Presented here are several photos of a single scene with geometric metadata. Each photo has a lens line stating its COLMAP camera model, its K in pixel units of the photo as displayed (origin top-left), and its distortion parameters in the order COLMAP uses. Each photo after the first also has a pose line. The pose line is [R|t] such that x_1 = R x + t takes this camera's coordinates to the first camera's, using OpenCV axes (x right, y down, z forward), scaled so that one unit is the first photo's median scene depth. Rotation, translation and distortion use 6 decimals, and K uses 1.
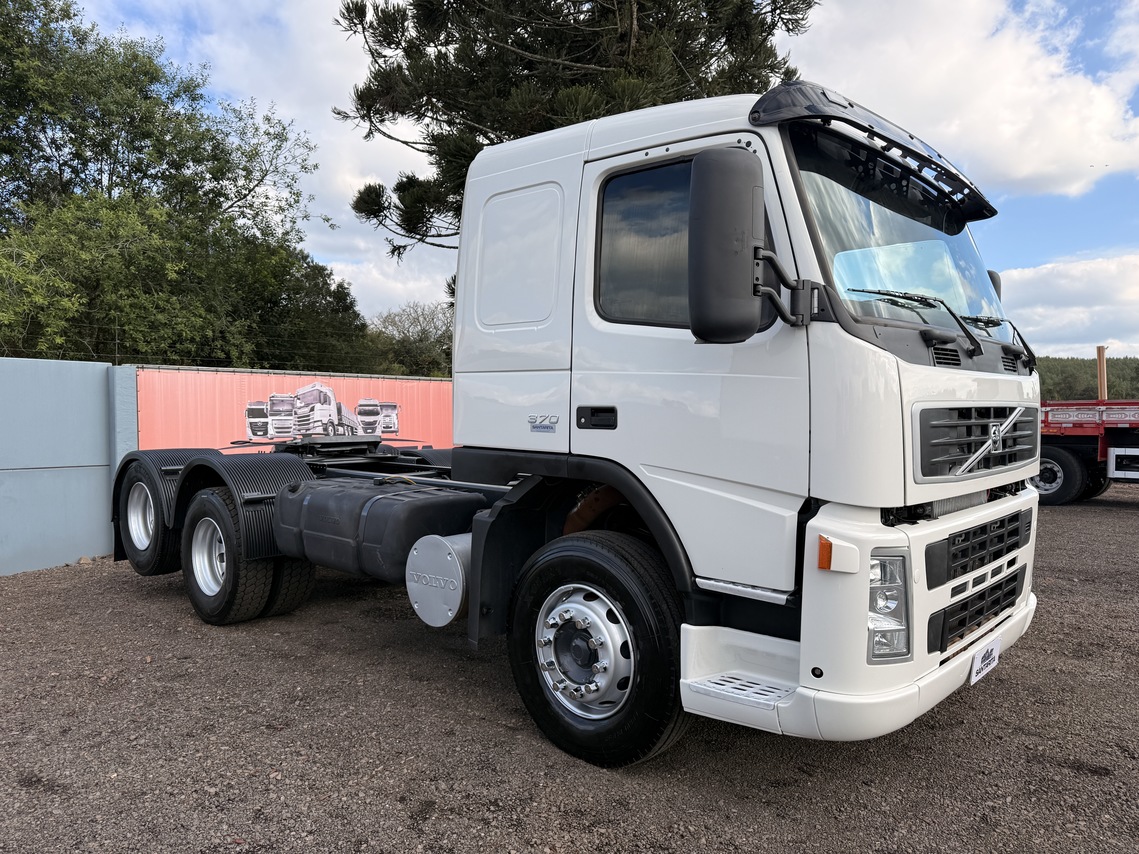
lens RADIAL K [[830.5, 0, 569.5], [0, 830.5, 427.0], [0, 0, 1]] dist [0.000714, 0.000505]
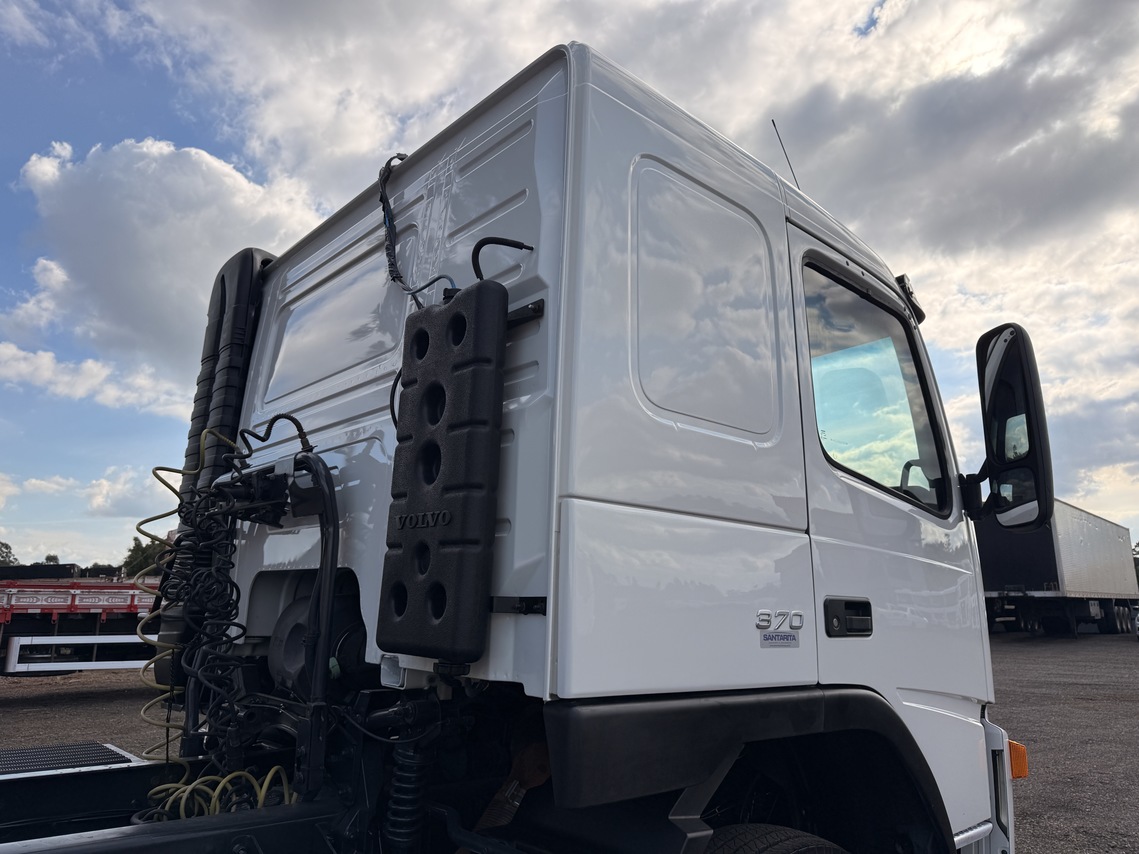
lens RADIAL K [[788.4, 0, 569.5], [0, 788.4, 427.0], [0, 0, 1]] dist [0.053242, 0.001392]
pose [[0.123733, 0.214070, 0.968950, -0.206553], [0.001418, 0.976414, -0.215900, -0.007710], [-0.992315, 0.028088, 0.120511, 0.394891]]
